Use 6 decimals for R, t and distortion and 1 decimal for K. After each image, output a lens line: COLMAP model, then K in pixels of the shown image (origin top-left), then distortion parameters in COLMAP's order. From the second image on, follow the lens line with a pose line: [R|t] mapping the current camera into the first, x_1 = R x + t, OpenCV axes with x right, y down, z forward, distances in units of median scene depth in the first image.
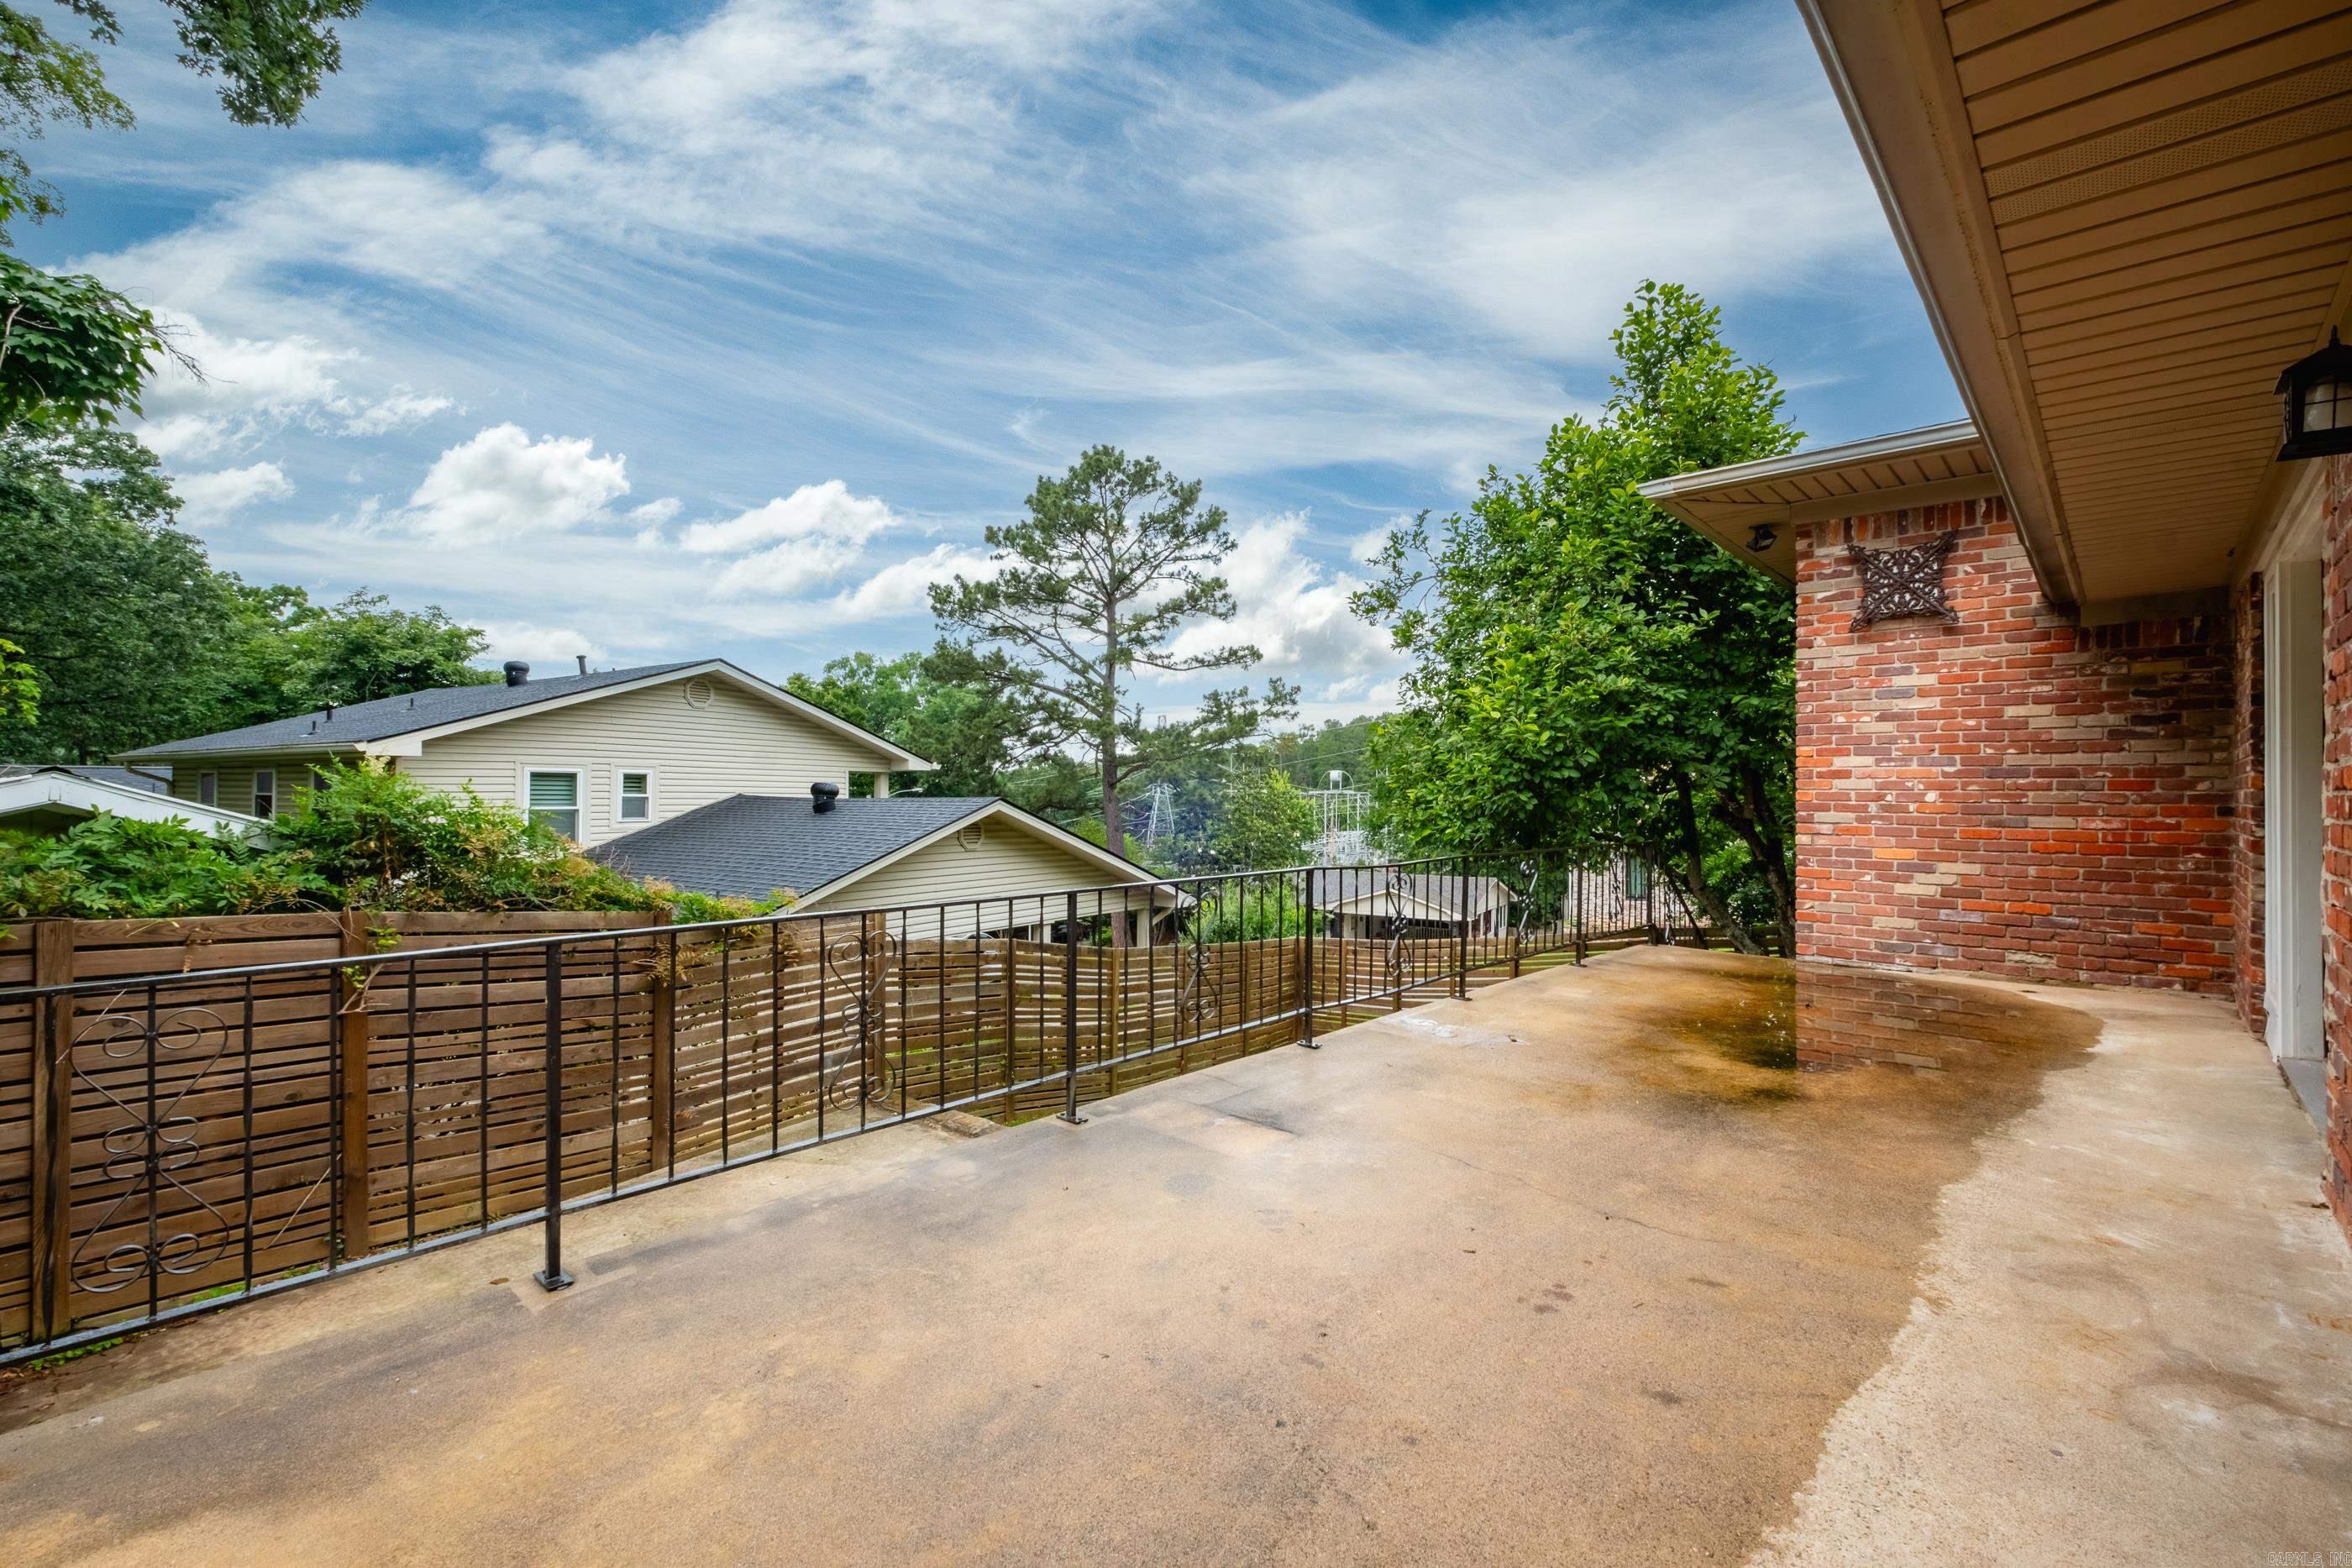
lens RADIAL K [[1004.8, 0, 1203.6], [0, 1004.8, 782.3], [0, 0, 1]] dist [0.000277, -0.000388]
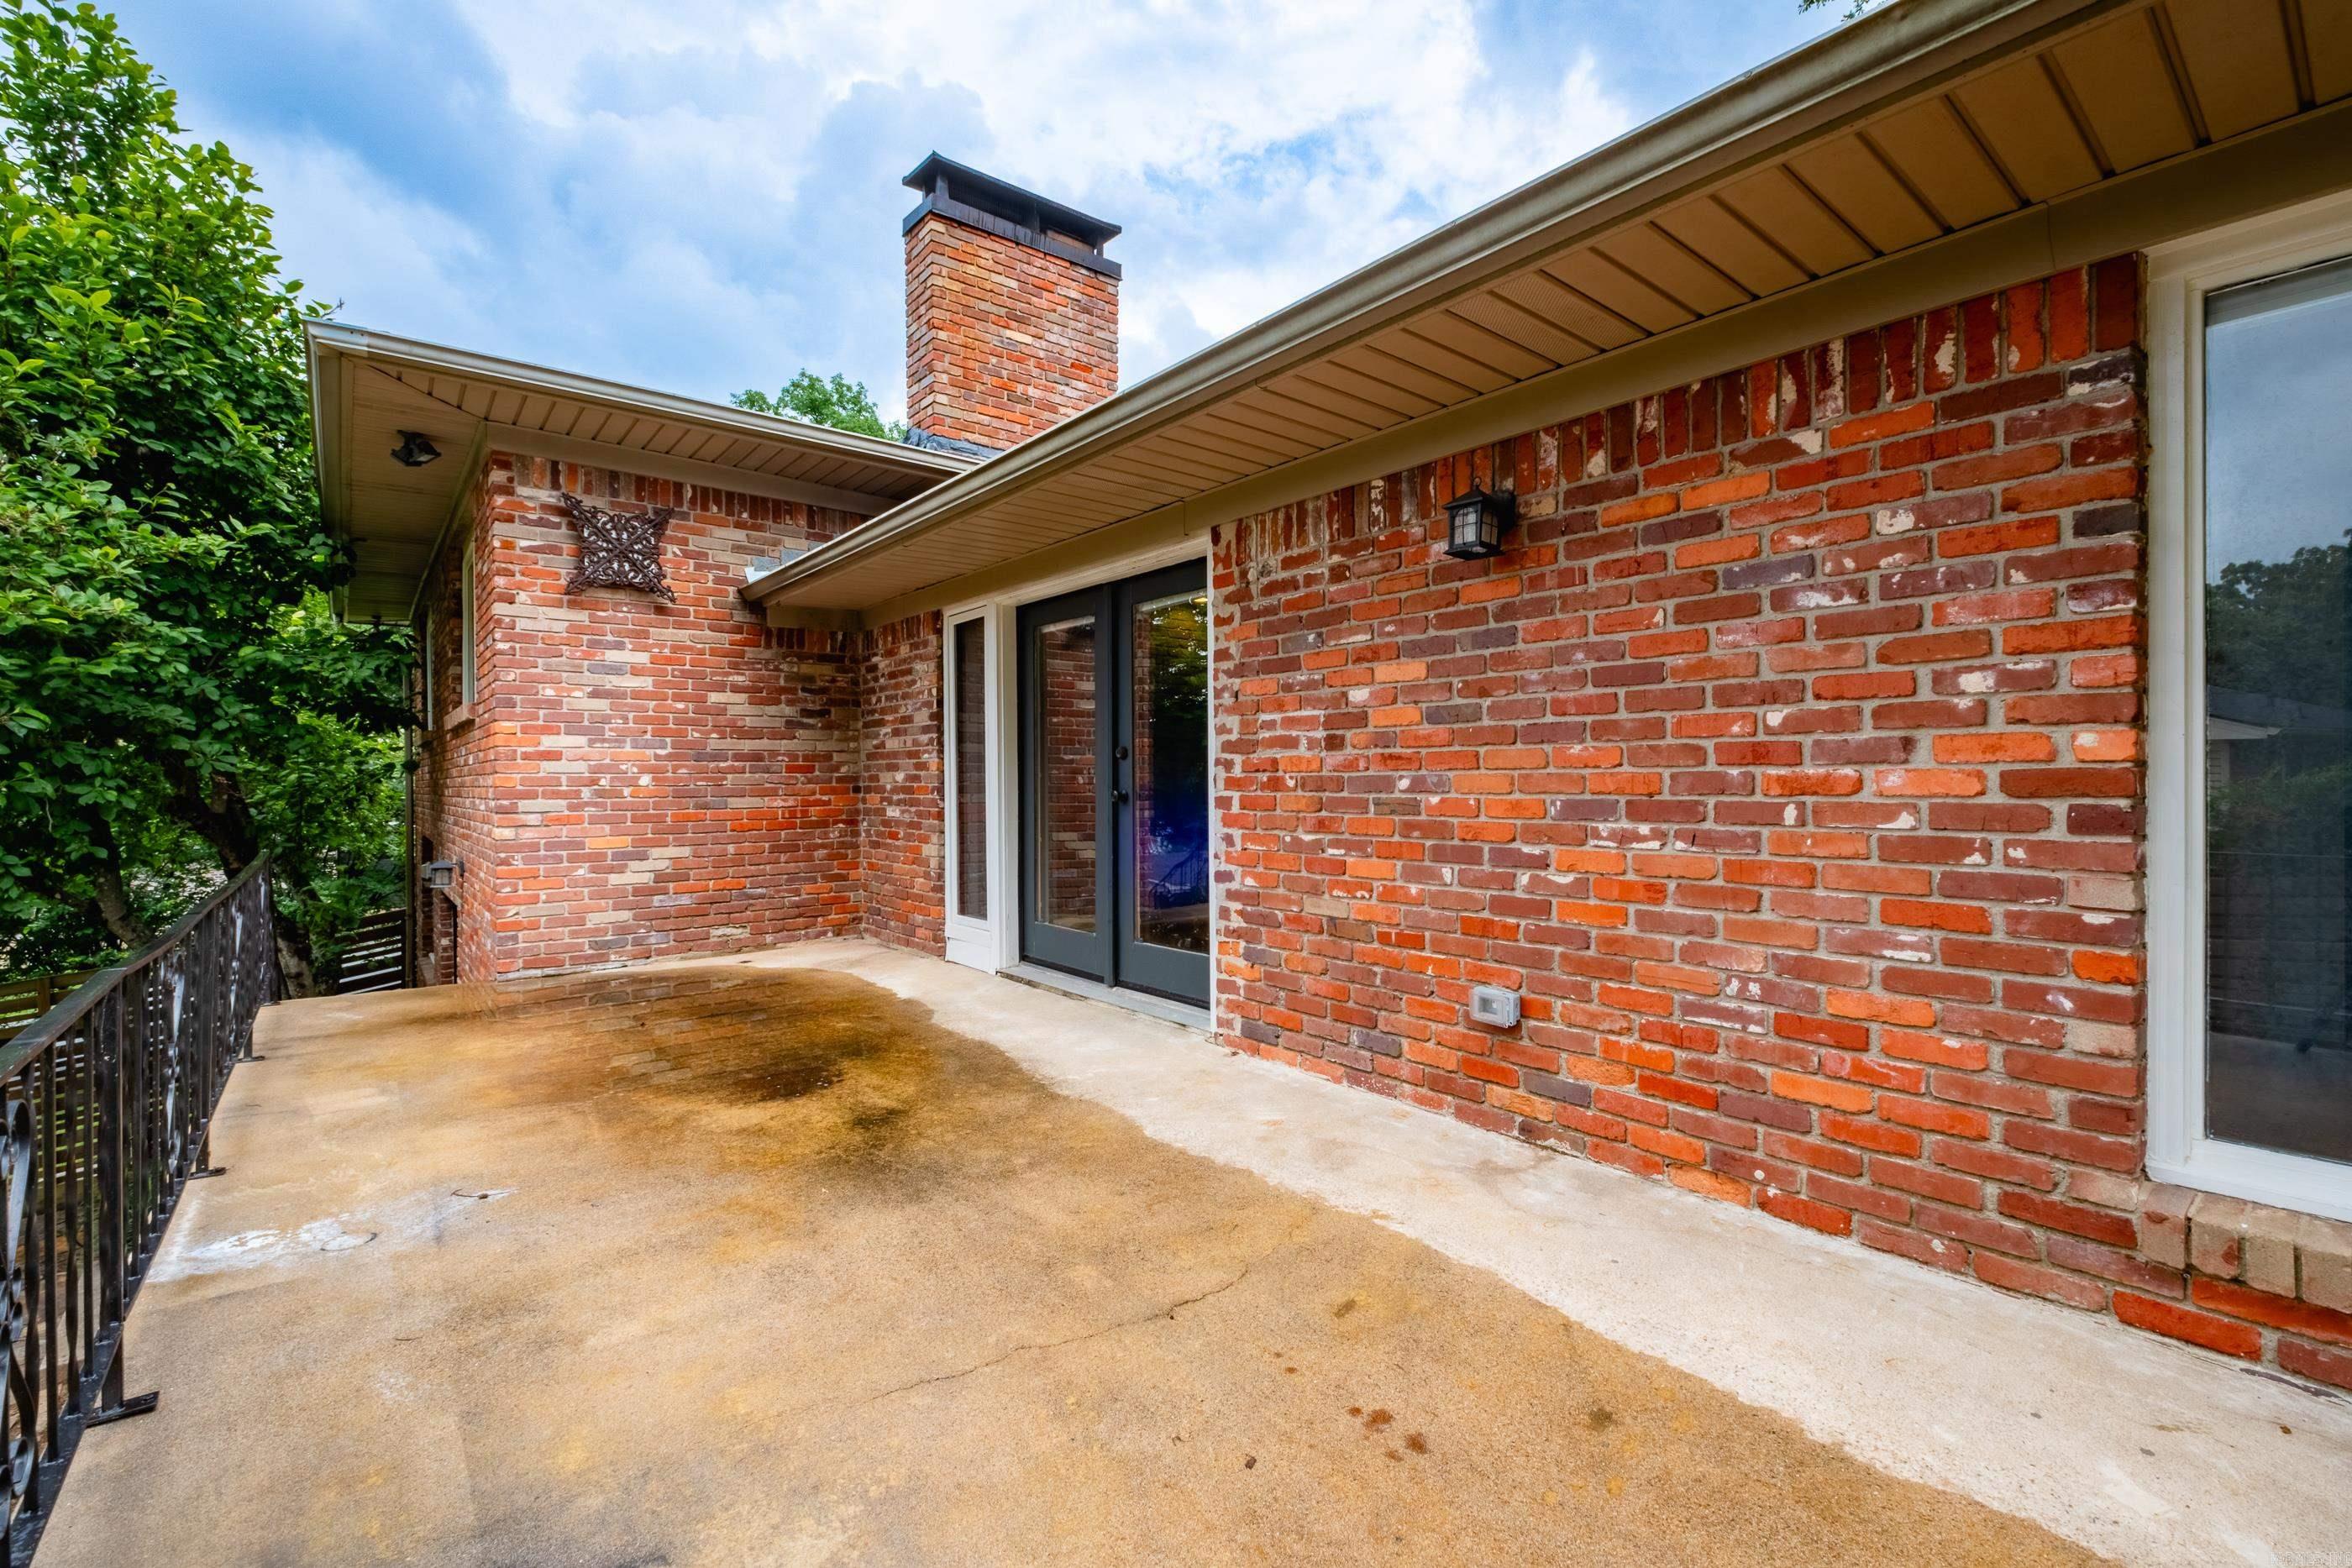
lens RADIAL K [[1008.5, 0, 1184.8], [0, 1008.5, 784.0], [0, 0, 1]] dist [0.001392, -0.000839]
pose [[0.164467, -0.014008, 0.986283, -0.145004], [-0.003378, 0.999885, 0.014765, 0.001921], [-0.986377, -0.005760, 0.164401, 0.339555]]
